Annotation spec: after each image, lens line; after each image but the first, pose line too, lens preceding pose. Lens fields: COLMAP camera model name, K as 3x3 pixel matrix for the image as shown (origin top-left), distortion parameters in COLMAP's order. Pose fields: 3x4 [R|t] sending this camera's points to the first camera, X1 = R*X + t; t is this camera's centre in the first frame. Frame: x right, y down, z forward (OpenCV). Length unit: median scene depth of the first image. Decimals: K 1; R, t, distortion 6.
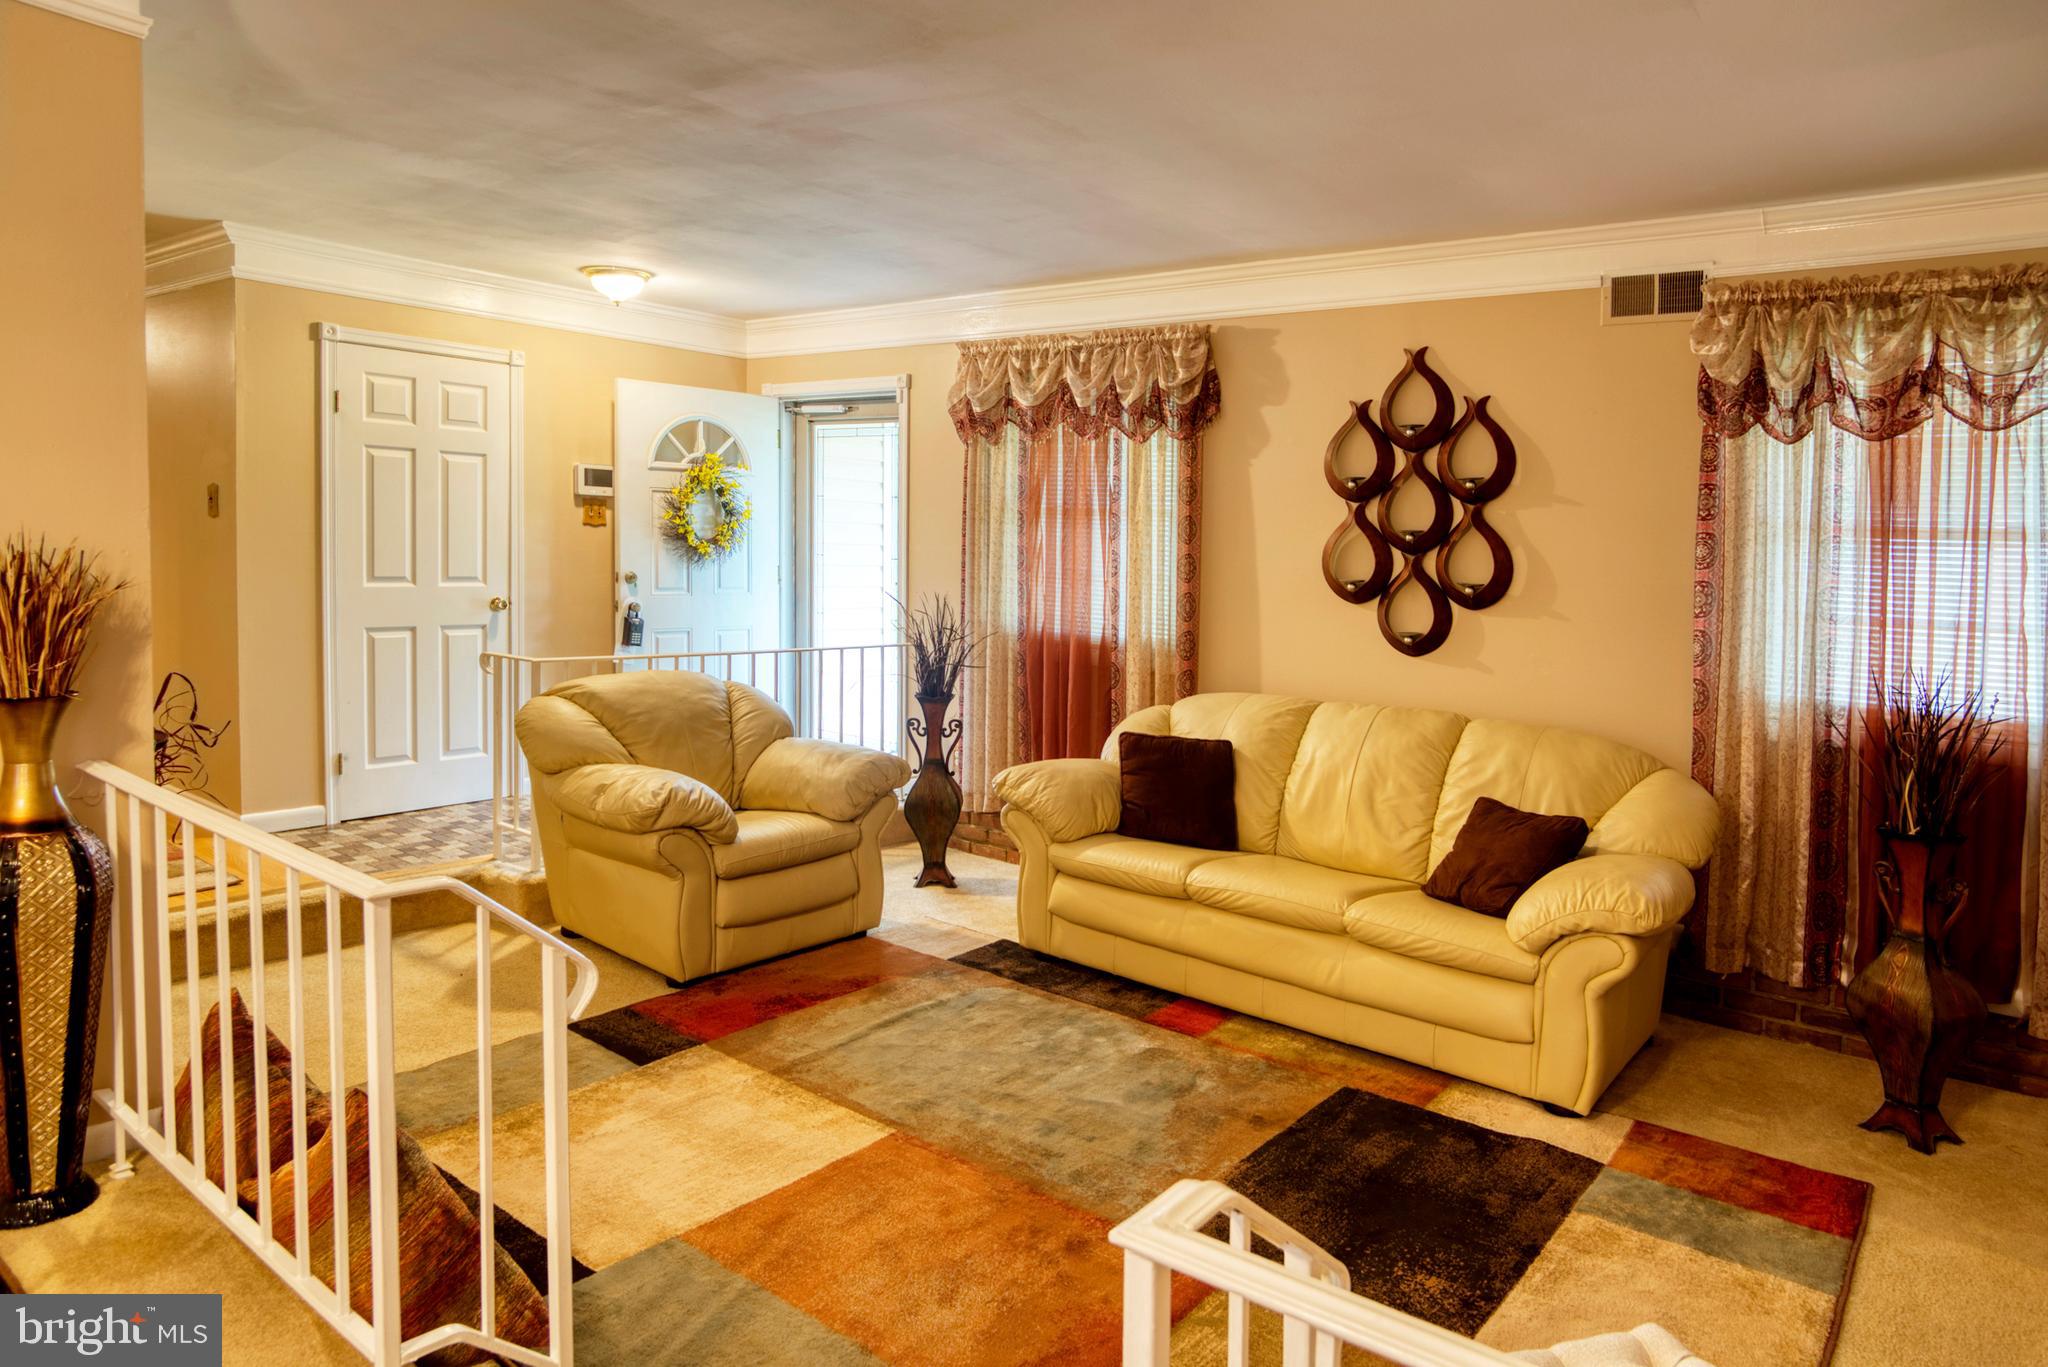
lens RADIAL K [[1278.3, 0, 1021.2], [0, 1278.3, 555.3], [0, 0, 1]] dist [-0.008590, -0.000465]
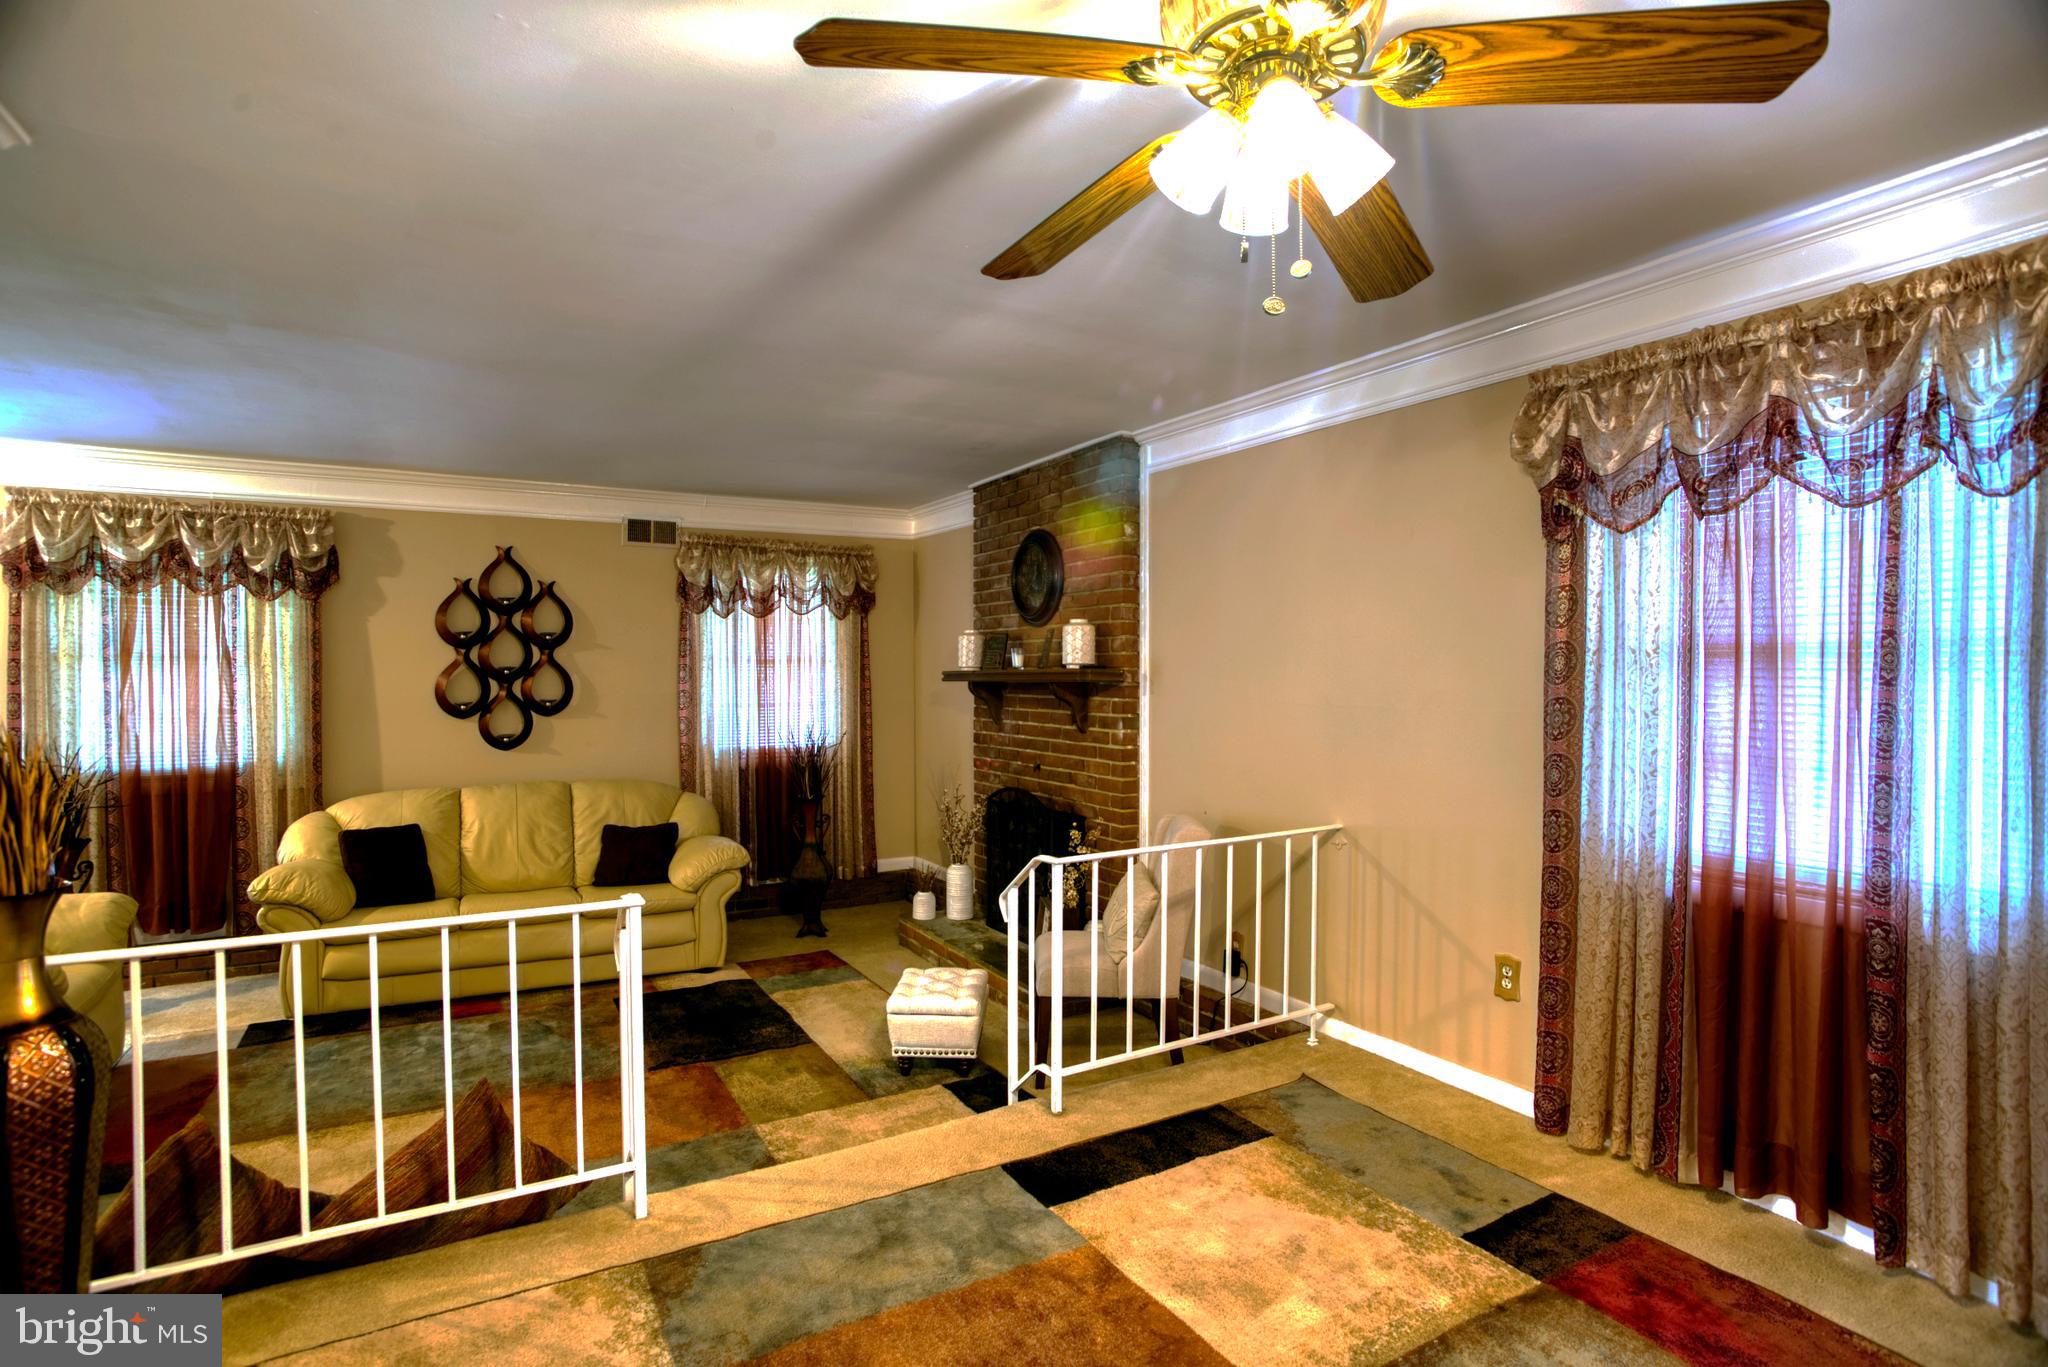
lens RADIAL K [[1005.6, 0, 1024.8], [0, 1005.6, 687.9], [0, 0, 1]] dist [-0.084148, 0.039078]
pose [[0.377921, -0.050021, 0.924486, -0.557390], [0.025059, 0.998726, 0.043794, -0.031444], [-0.925499, 0.006616, 0.378693, -0.008607]]
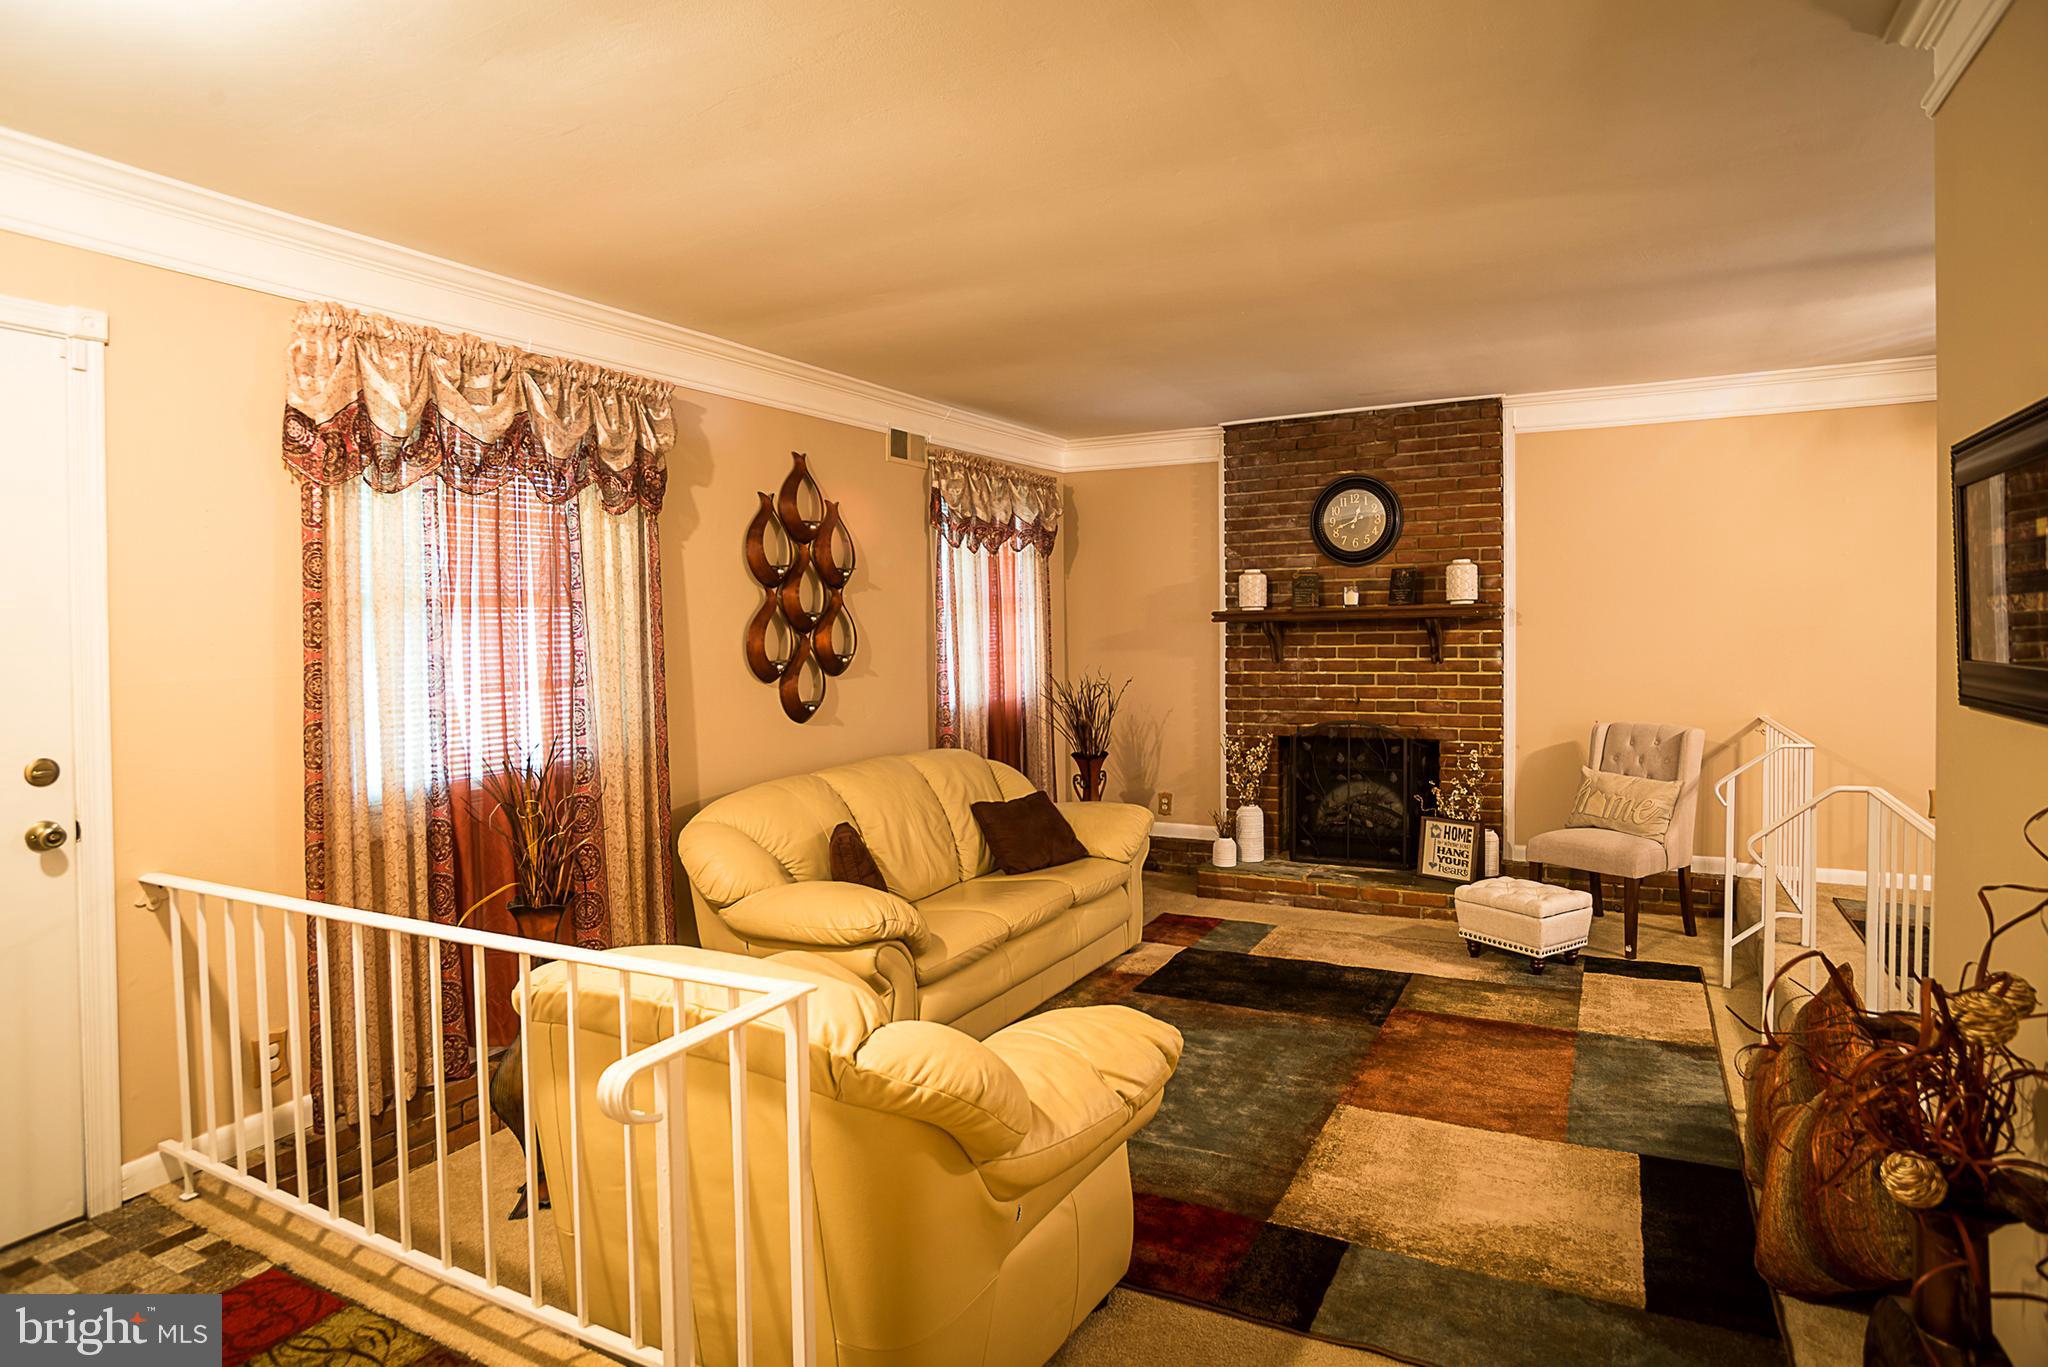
lens RADIAL K [[1118.4, 0, 1102.4], [0, 1118.4, 611.5], [0, 0, 1]] dist [0.000607, 0.000346]
pose [[-0.195563, -0.027719, 0.980299, -0.751136], [0.025019, 0.999134, 0.033243, -0.049101], [-0.980372, 0.031028, -0.194700, 0.963136]]
